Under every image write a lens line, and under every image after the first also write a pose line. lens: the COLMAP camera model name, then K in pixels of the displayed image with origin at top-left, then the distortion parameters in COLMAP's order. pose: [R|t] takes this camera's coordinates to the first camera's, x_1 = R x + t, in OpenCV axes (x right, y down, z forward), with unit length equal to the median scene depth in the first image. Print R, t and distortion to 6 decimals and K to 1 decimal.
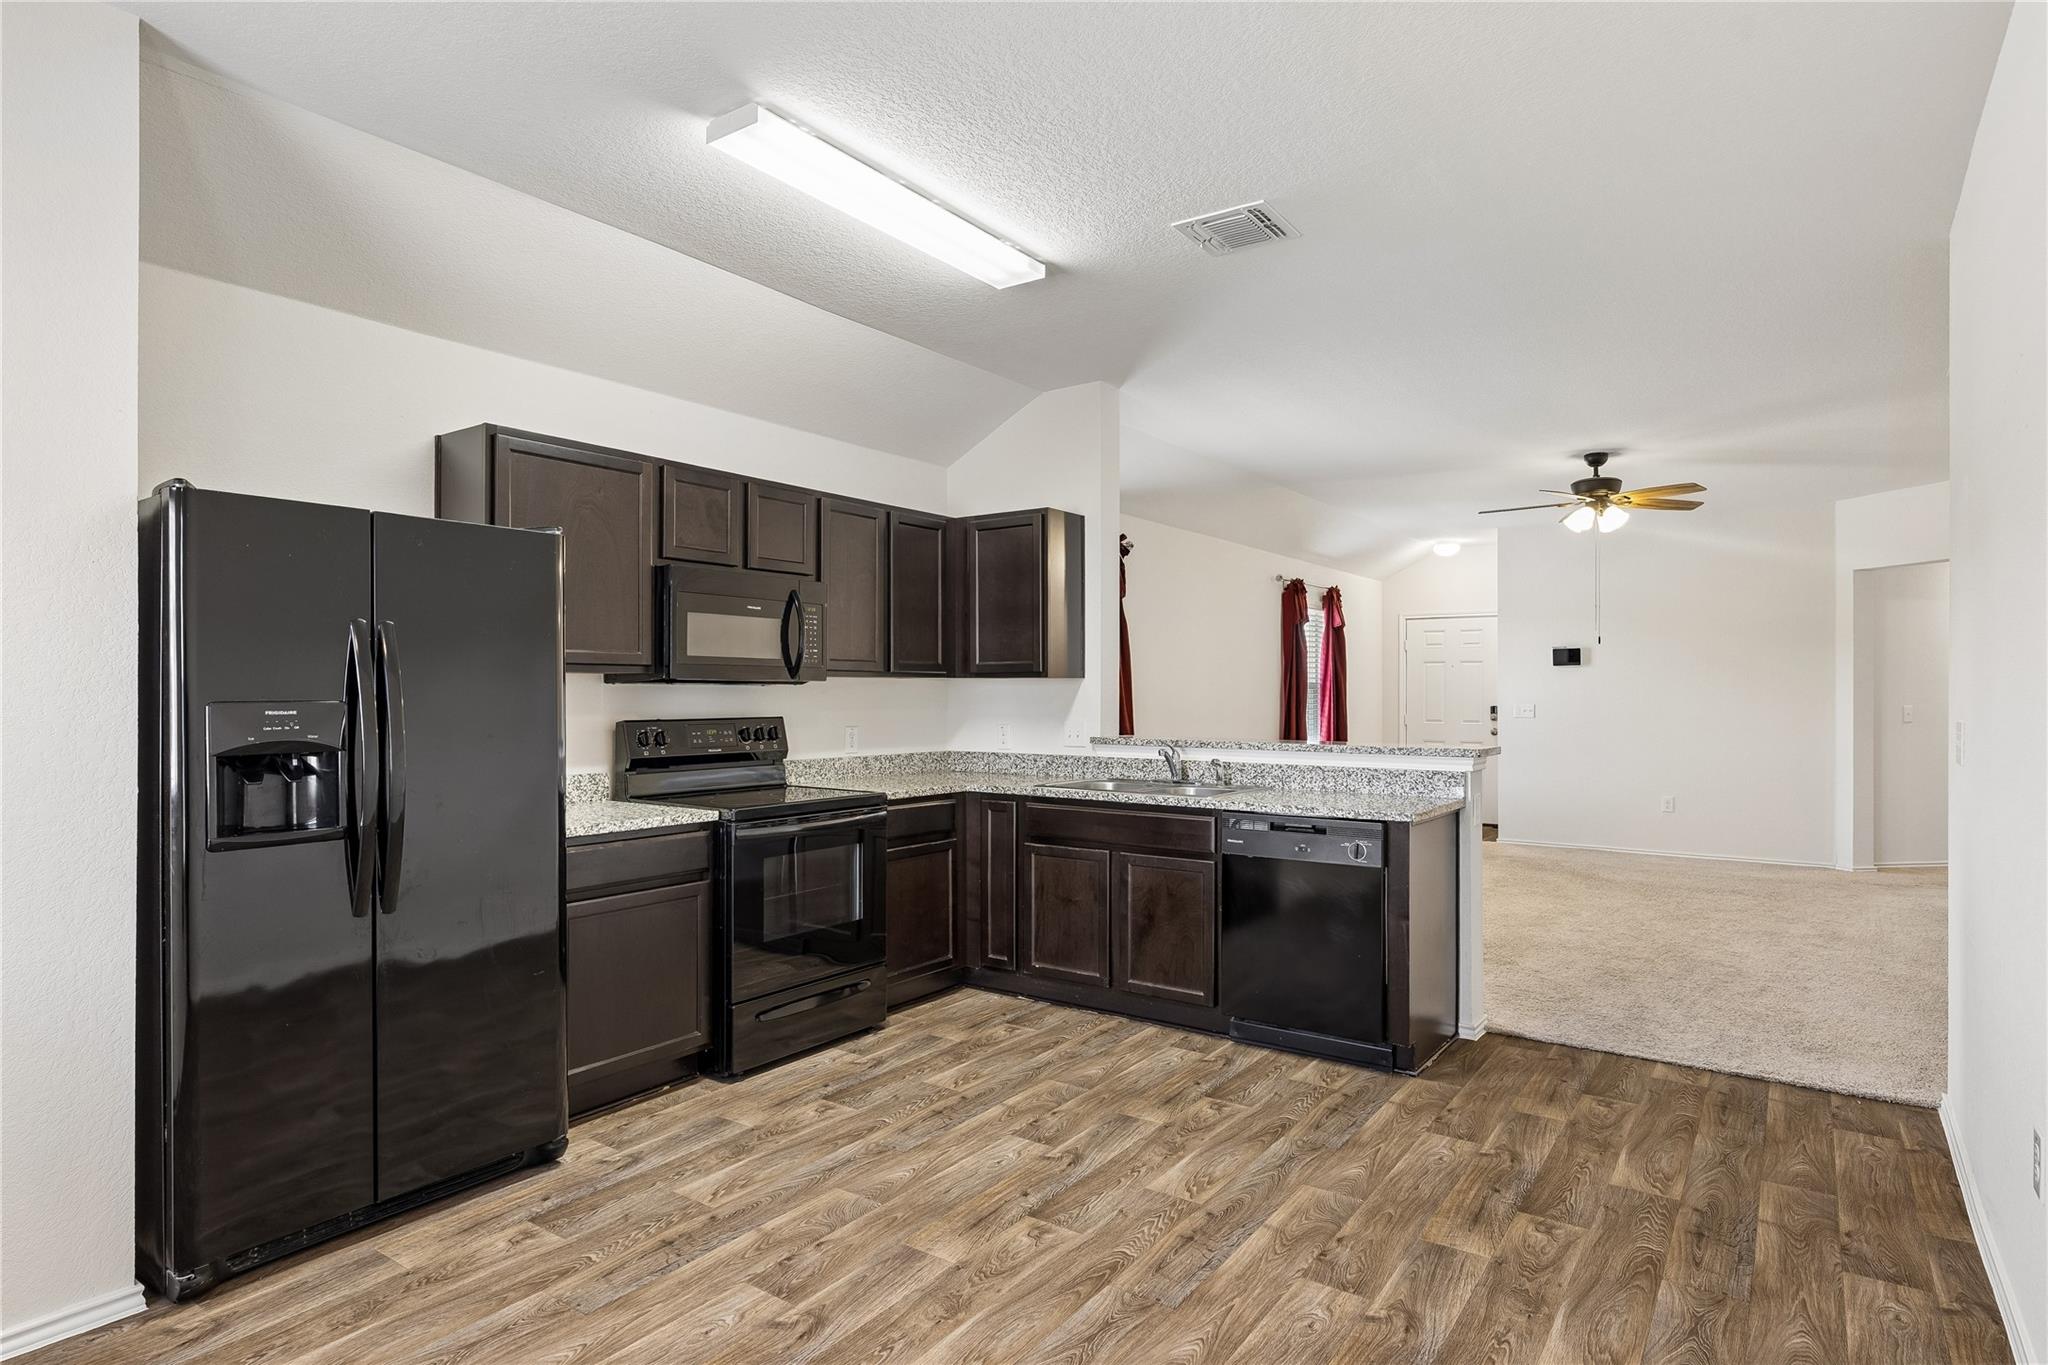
lens RADIAL K [[1130.2, 0, 1024.0], [0, 1130.2, 682.5], [0, 0, 1]] dist [-0.008158, -0.000873]
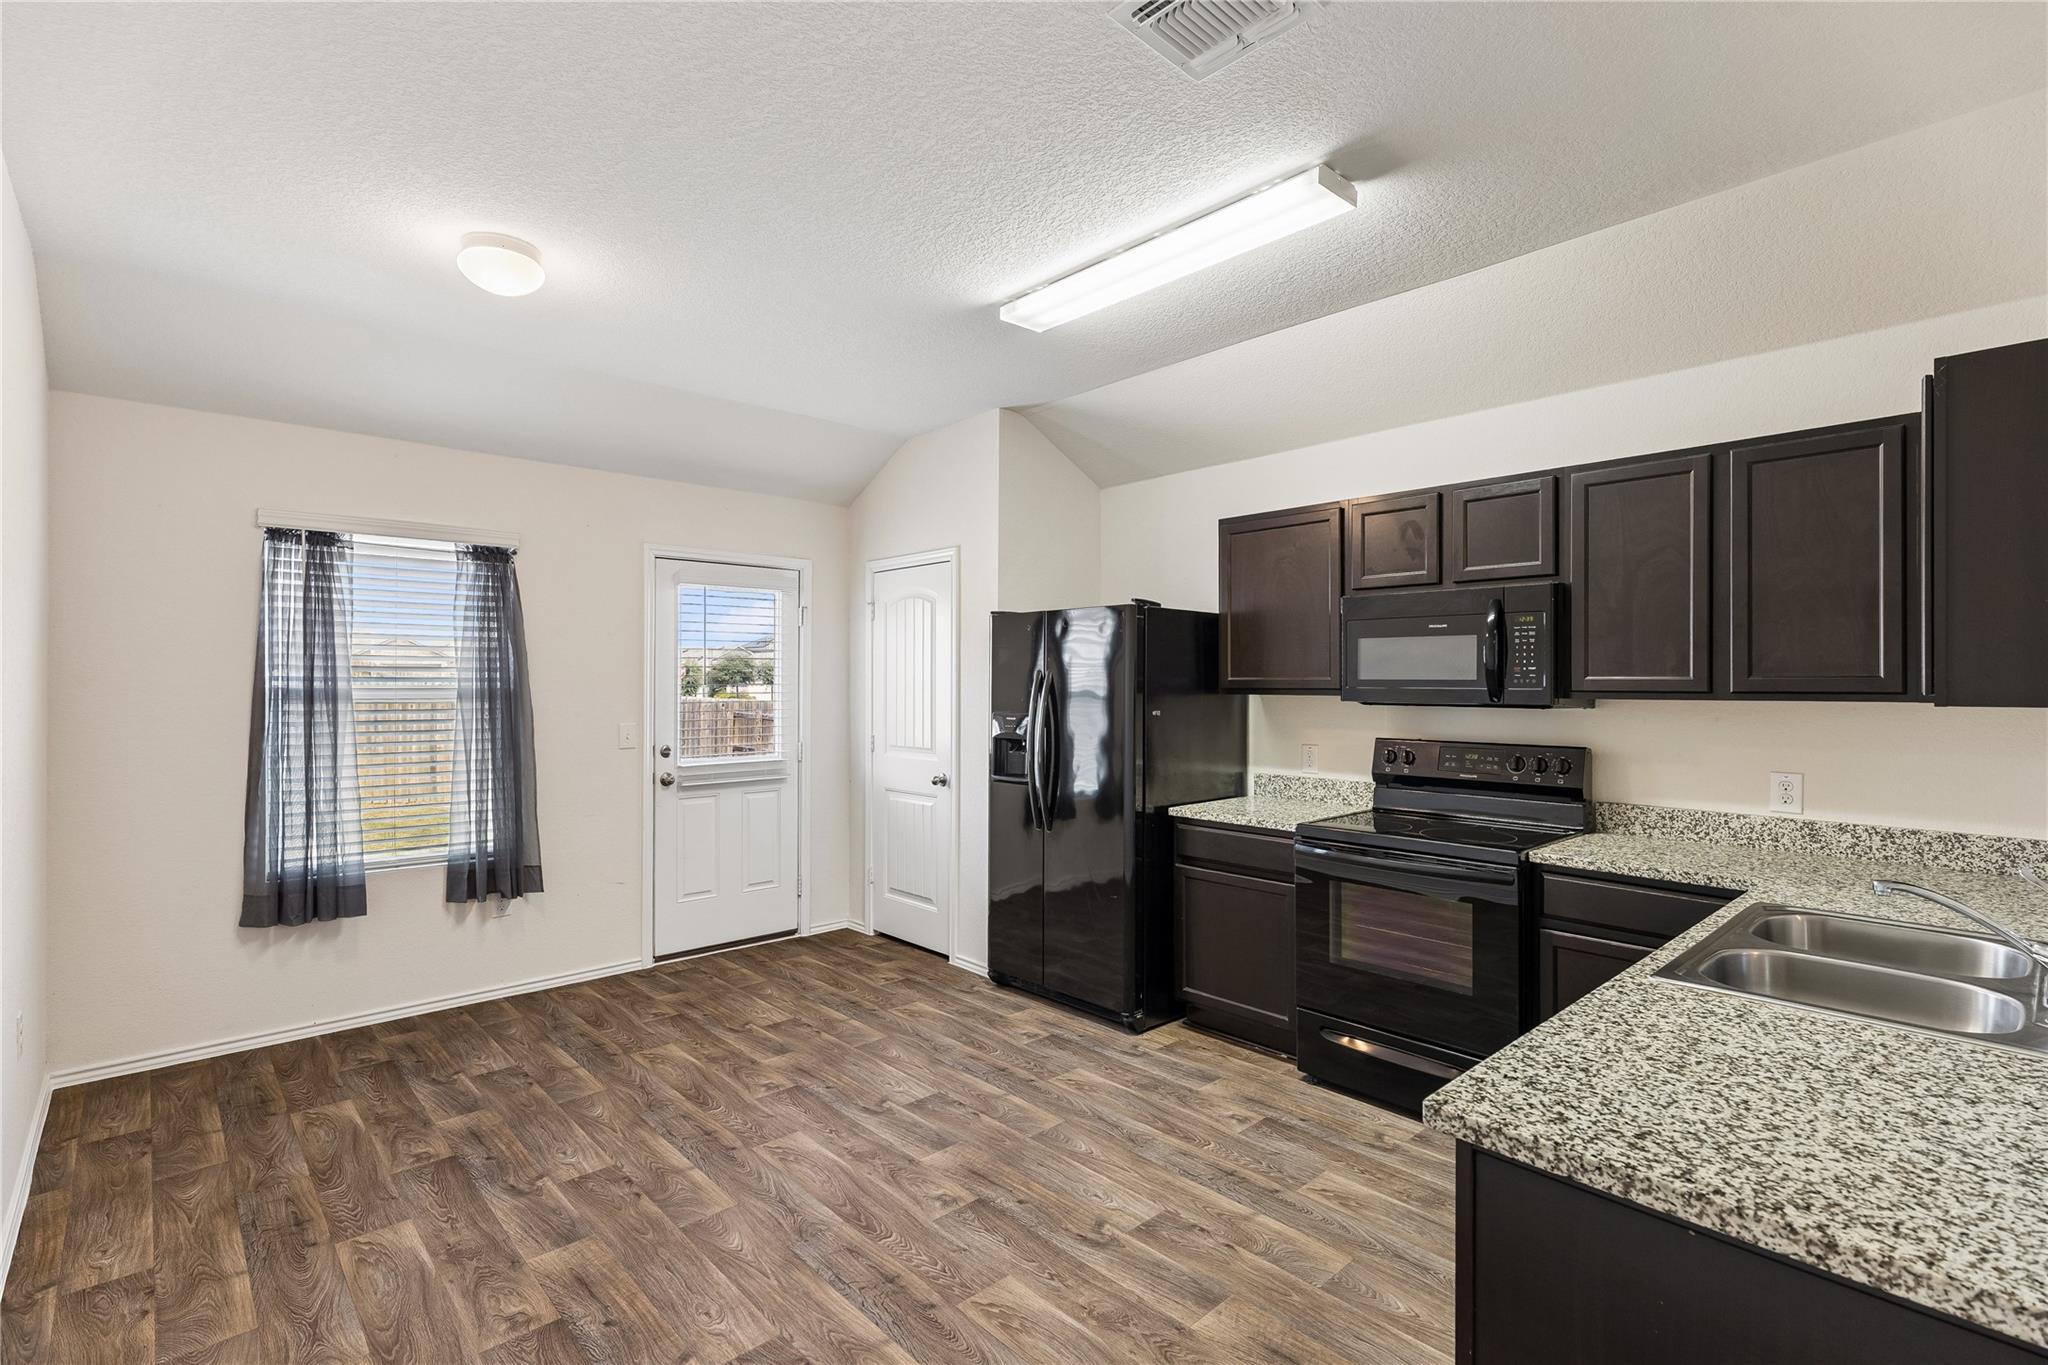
lens RADIAL K [[956.5, 0, 1024.0], [0, 956.5, 682.5], [0, 0, 1]] dist [-0.002327, -0.007280]
pose [[-0.214920, -0.007973, -0.976599, 0.856161], [-0.006293, 0.999957, -0.006779, -0.011512], [0.976611, 0.004688, -0.214960, 1.194718]]
